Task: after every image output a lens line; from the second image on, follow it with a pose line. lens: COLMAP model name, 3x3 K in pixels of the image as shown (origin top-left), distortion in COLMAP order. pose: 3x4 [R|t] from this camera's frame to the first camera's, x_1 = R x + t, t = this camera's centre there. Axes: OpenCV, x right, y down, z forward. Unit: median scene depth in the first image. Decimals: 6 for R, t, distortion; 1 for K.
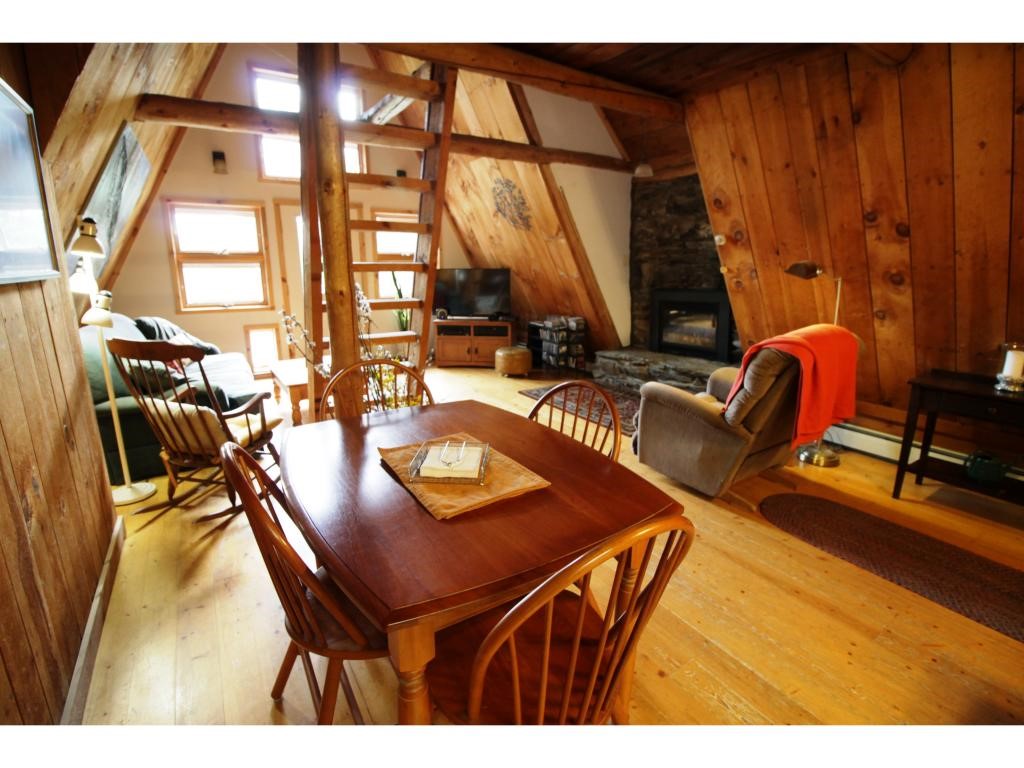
lens RADIAL K [[489.6, 0, 511.9], [0, 489.6, 383.6], [0, 0, 1]] dist [-0.001074, -0.012438]
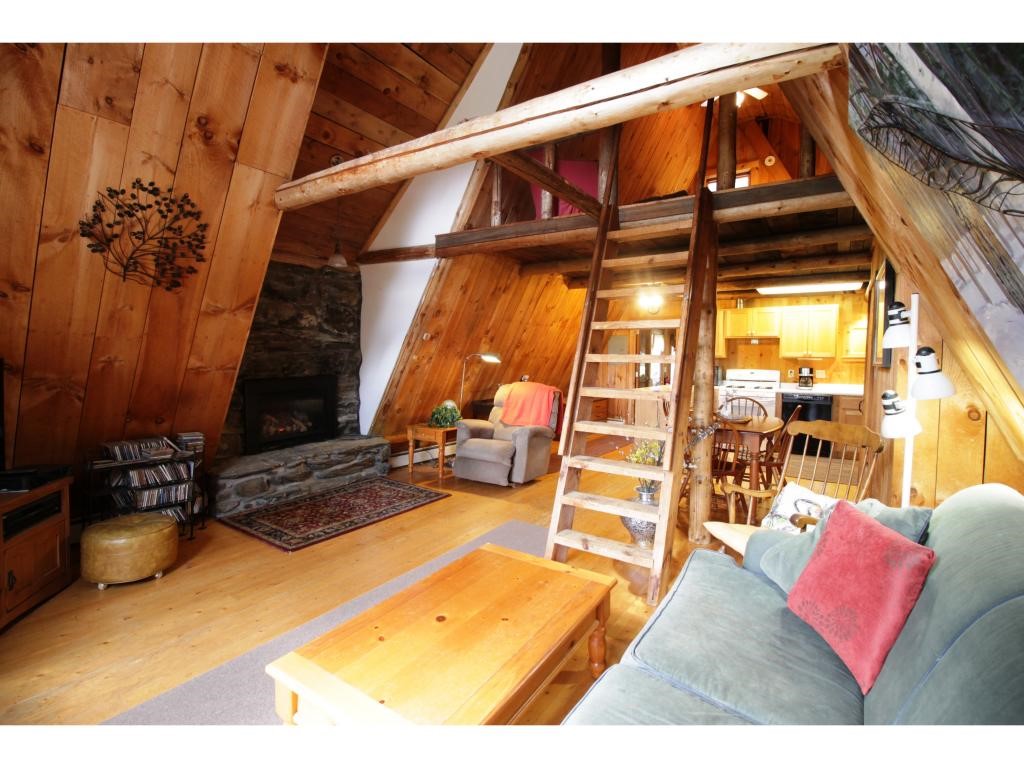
lens RADIAL K [[489.6, 0, 510.0], [0, 489.6, 381.0], [0, 0, 1]] dist [-0.001074, -0.012438]
pose [[-0.414795, -0.059287, 0.907981, -0.690461], [0.197343, 0.968262, 0.153376, -0.246888], [-0.888257, 0.242804, -0.389930, 0.991055]]
